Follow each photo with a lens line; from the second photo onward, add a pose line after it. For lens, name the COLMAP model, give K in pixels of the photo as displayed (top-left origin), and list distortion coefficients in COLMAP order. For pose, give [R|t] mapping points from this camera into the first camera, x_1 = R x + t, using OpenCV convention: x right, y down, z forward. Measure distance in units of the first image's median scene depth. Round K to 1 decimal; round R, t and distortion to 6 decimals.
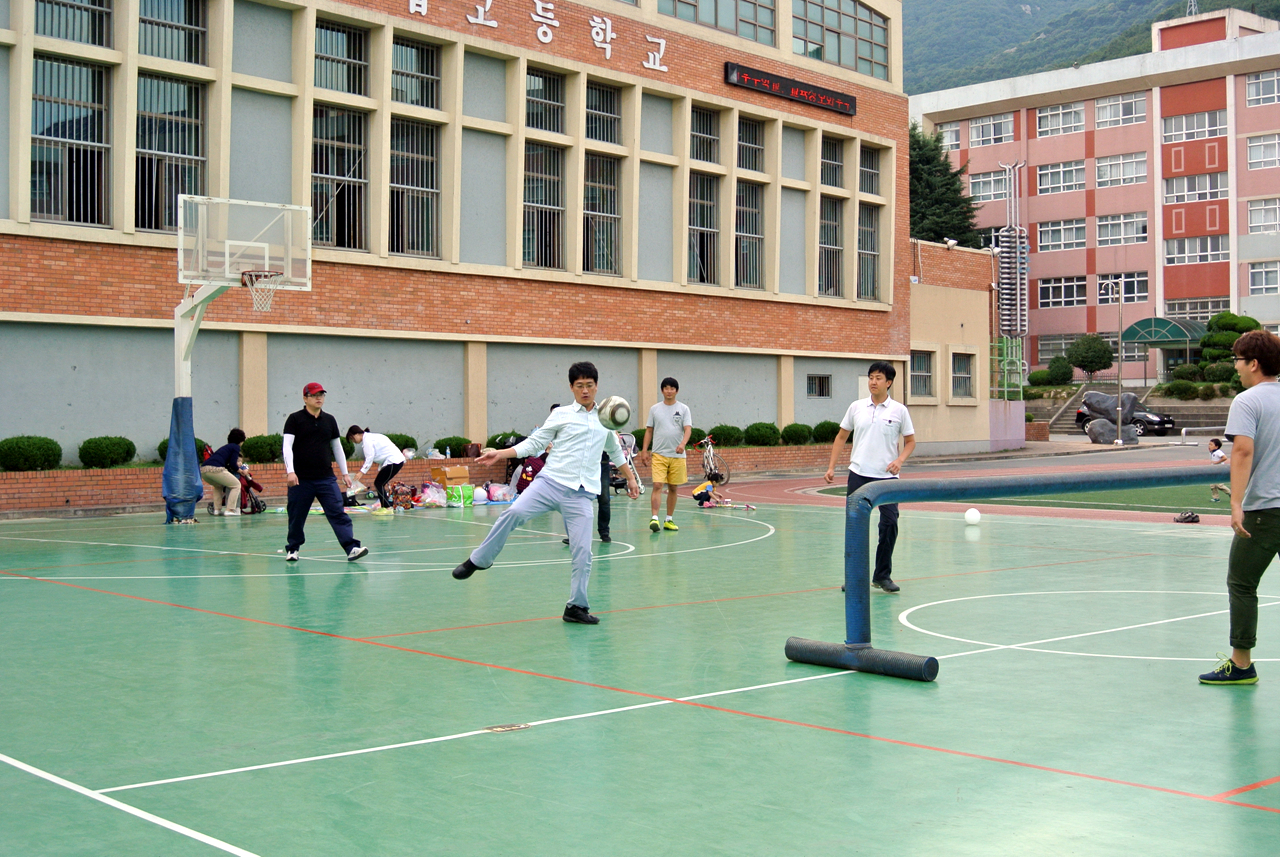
lens RADIAL K [[1682.6, 0, 647.6], [0, 1682.6, 435.0], [0, 0, 1]] dist [-0.098977, 0.000000]
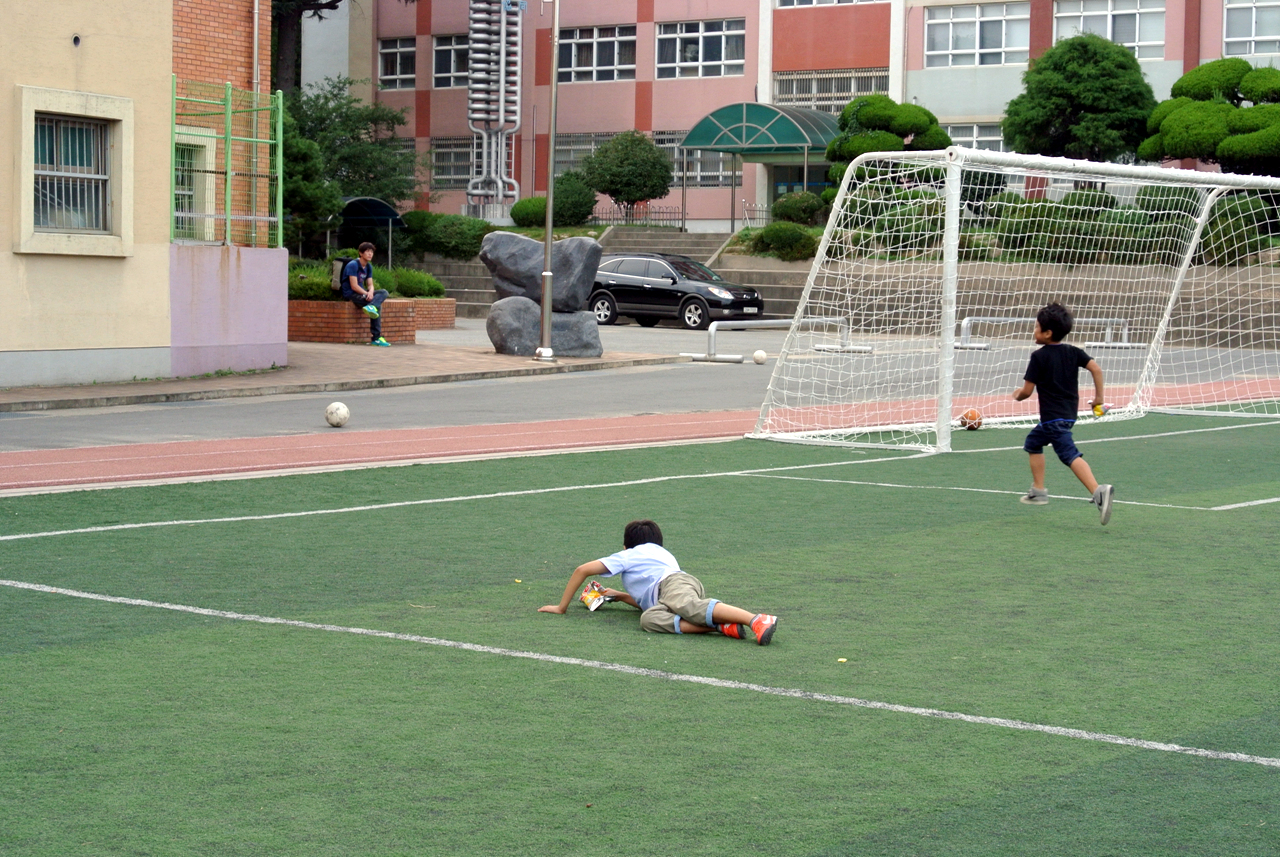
lens RADIAL K [[2564.8, 0, 630.1], [0, 2564.8, 425.0], [0, 0, 1]] dist [-0.024216, 0.000000]
pose [[0.977056, 0.013304, 0.212565, 0.094654], [-0.023328, 0.998727, 0.044720, -0.004076], [-0.211699, -0.048652, 0.976123, 0.206505]]
